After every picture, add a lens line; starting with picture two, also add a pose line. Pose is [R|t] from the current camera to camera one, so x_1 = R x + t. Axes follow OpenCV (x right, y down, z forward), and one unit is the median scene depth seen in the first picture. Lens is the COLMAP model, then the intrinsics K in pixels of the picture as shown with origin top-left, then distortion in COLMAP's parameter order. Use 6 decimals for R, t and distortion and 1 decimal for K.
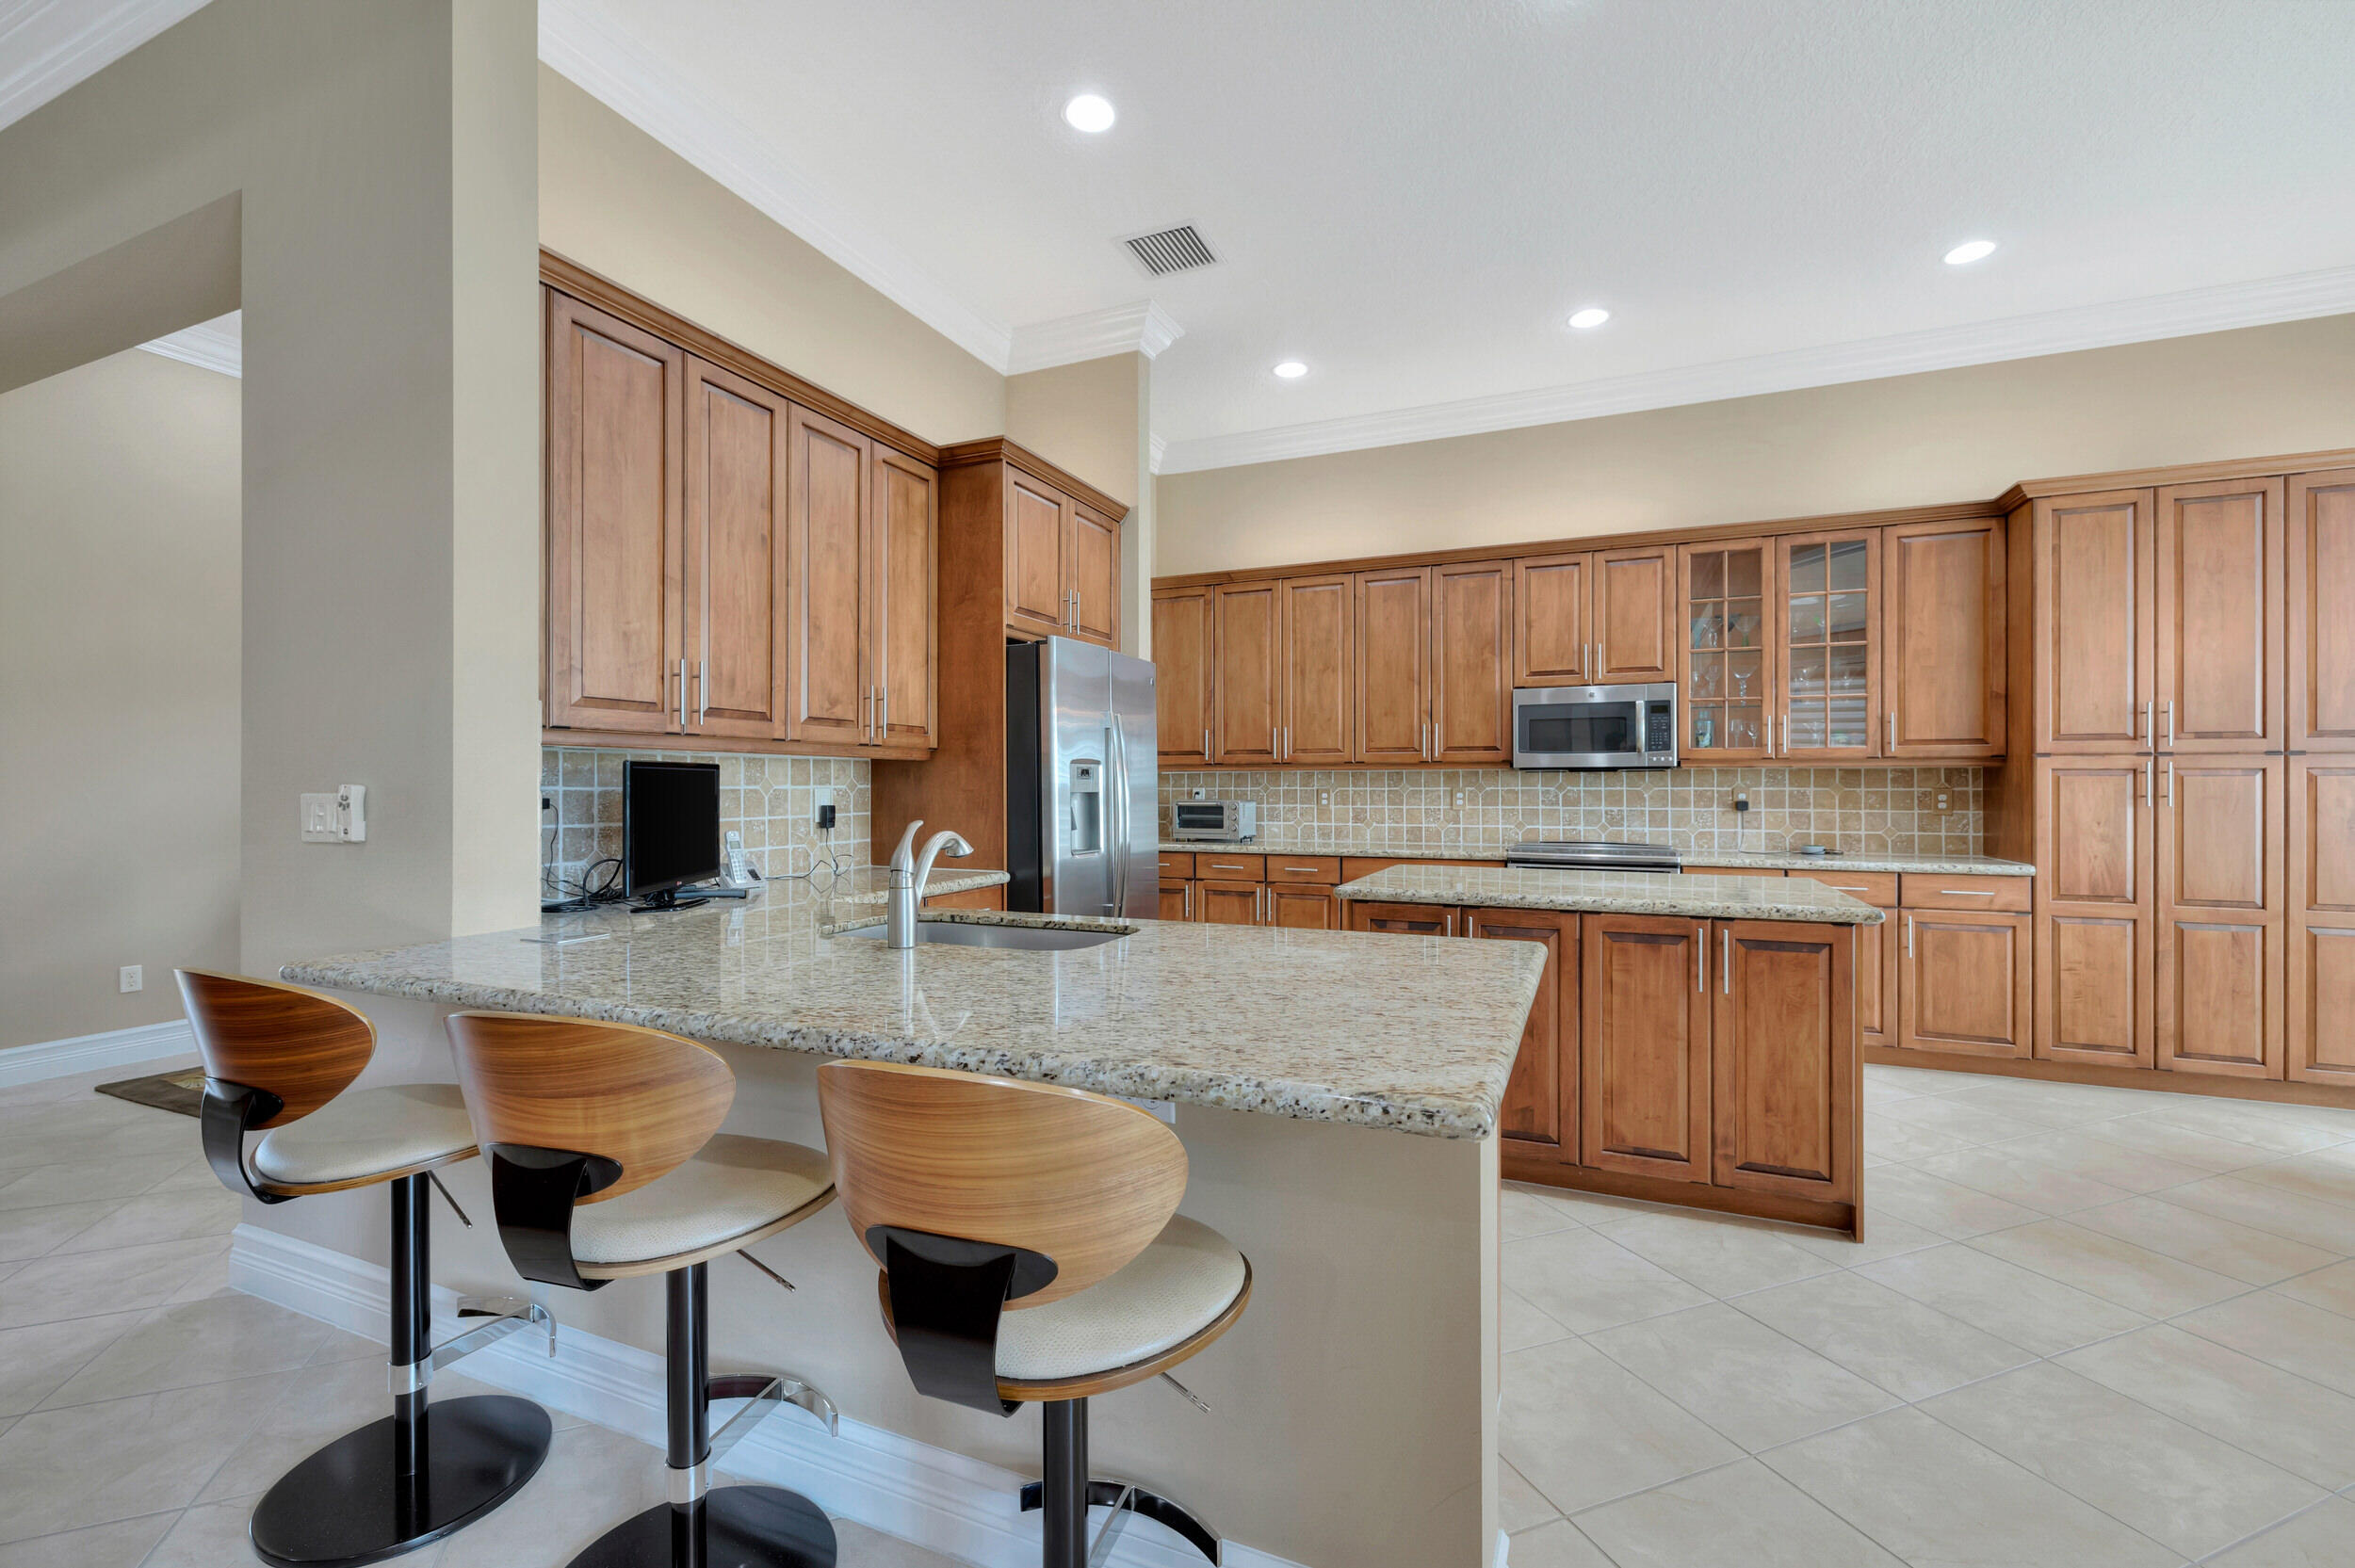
lens RADIAL K [[1002.1, 0, 1169.8], [0, 1002.1, 784.1], [0, 0, 1]] dist [0.000932, -0.000005]
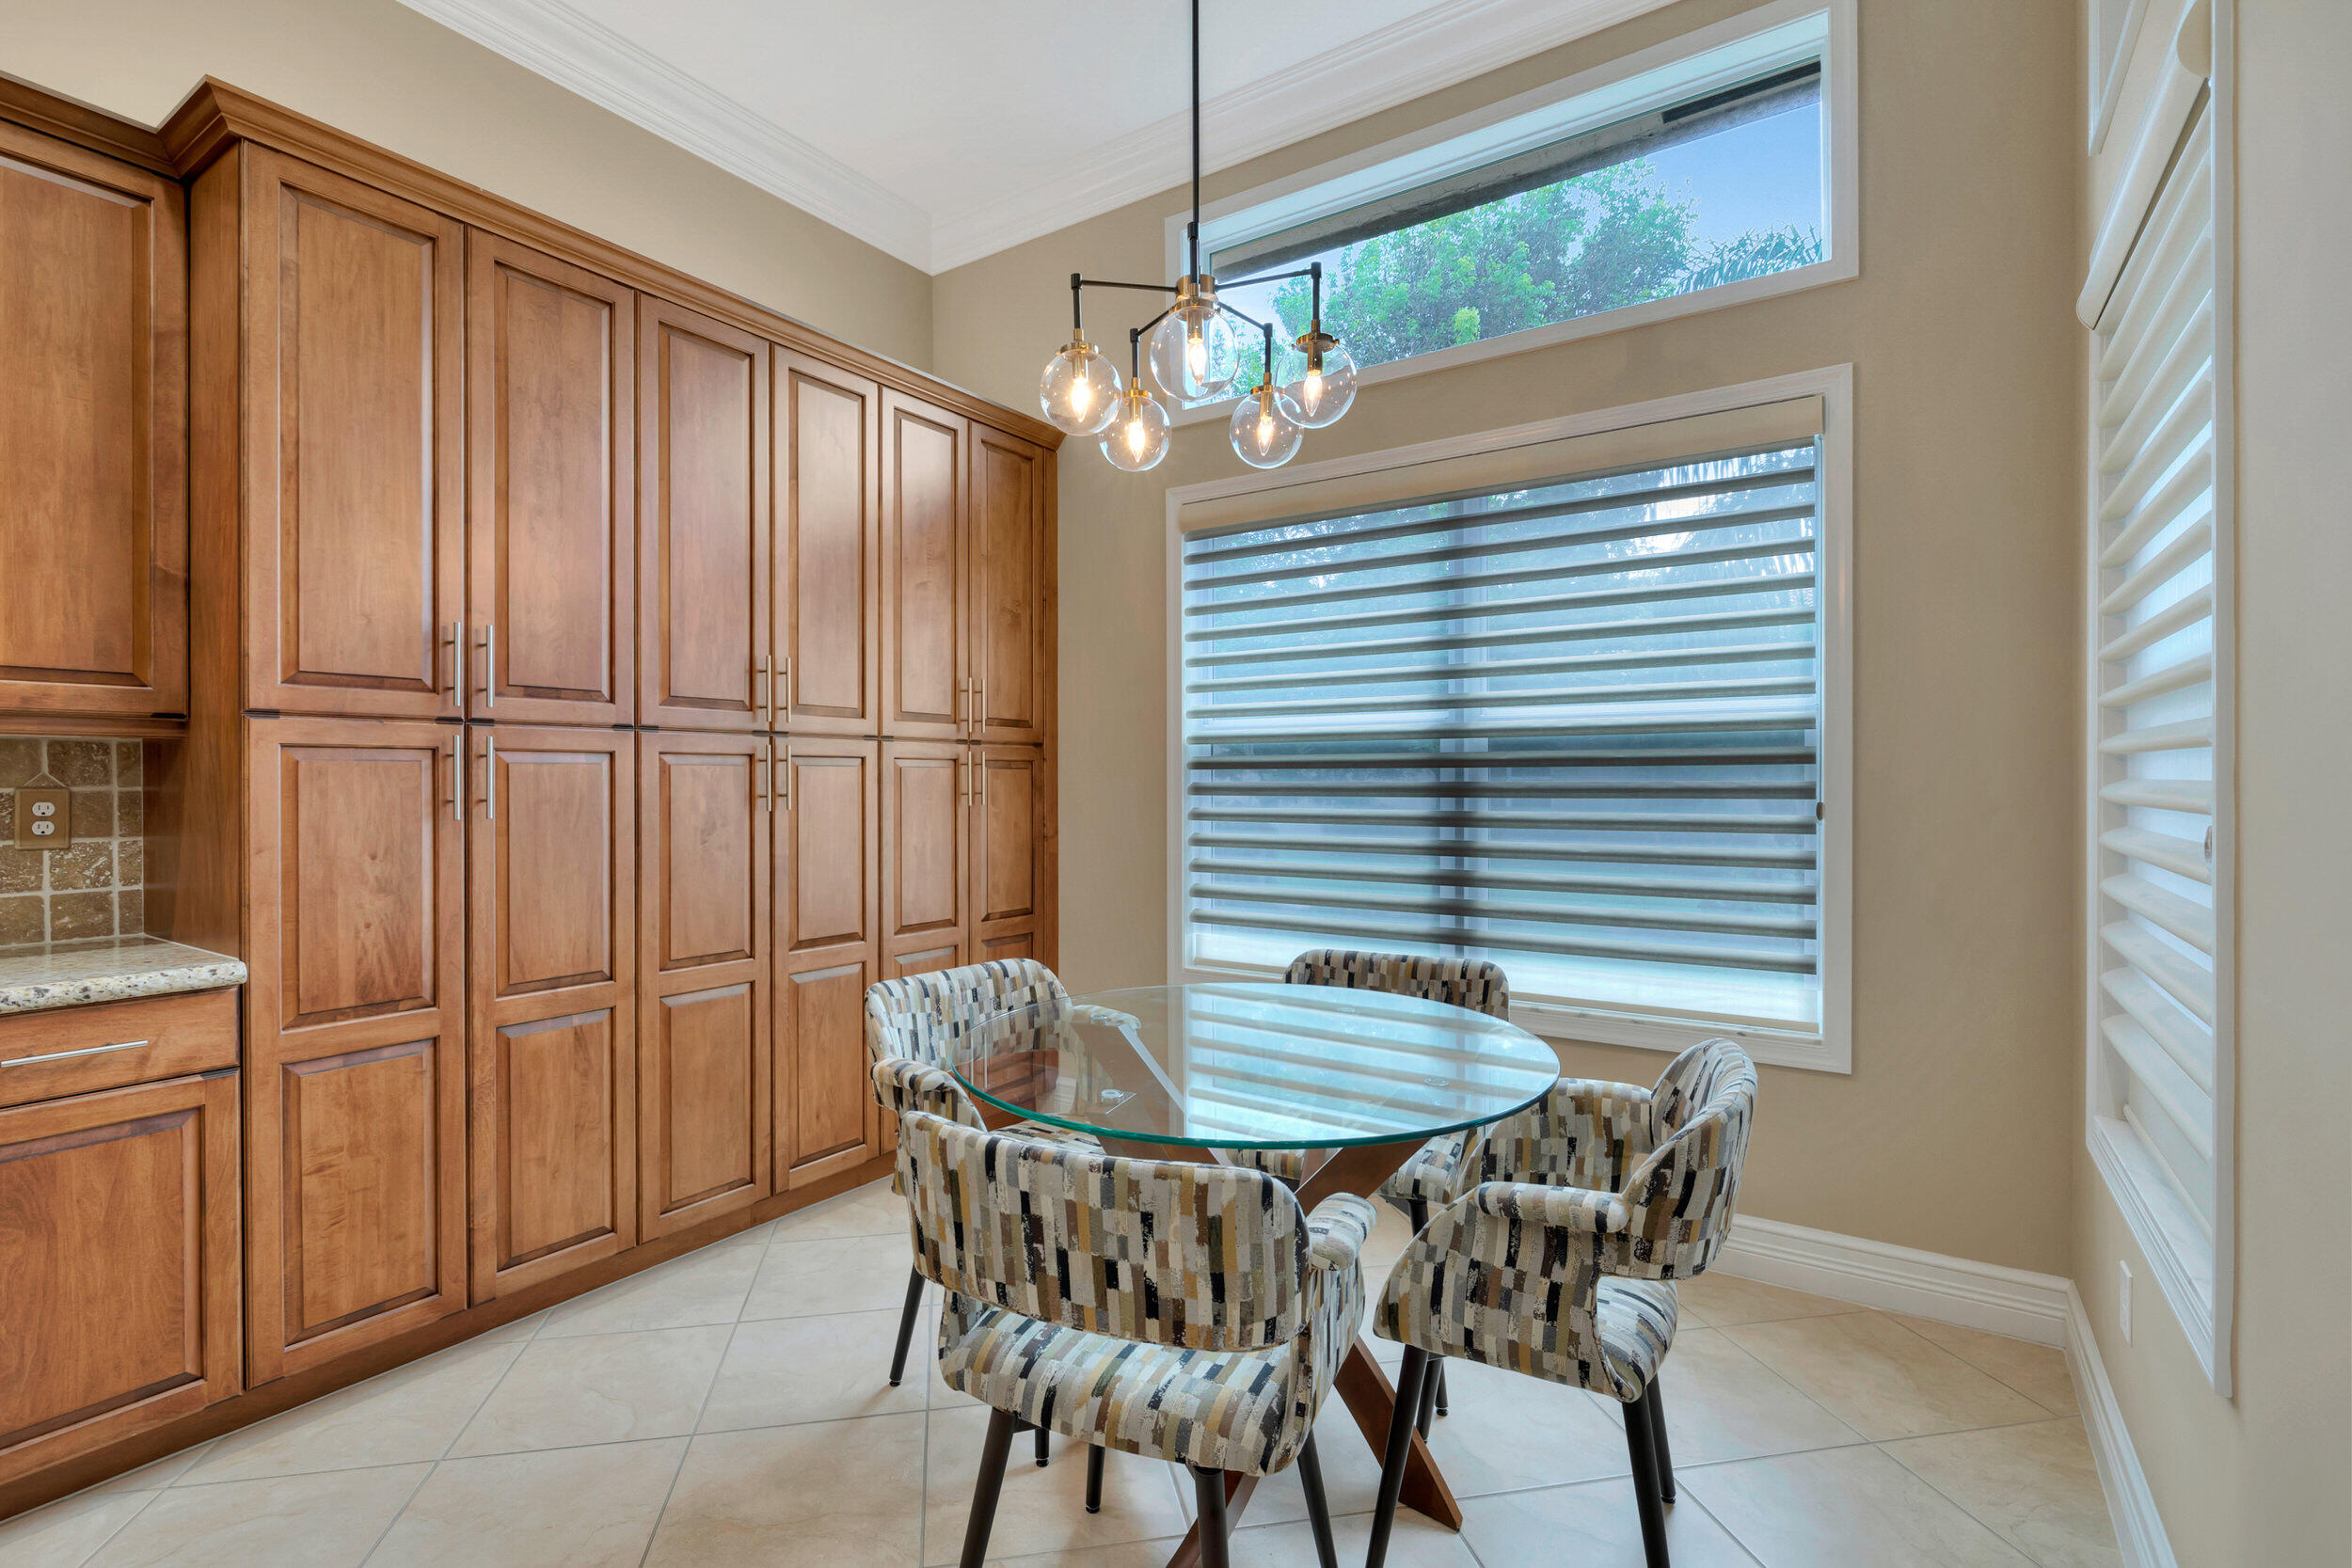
lens RADIAL K [[1085.9, 0, 1148.0], [0, 1085.9, 781.4], [0, 0, 1]] dist [-0.006000, 0.001205]
pose [[0.186541, -0.003574, 0.982441, 0.435812], [0.001184, 0.999993, 0.003413, 0.000490], [-0.982446, 0.000527, 0.186544, 0.484012]]
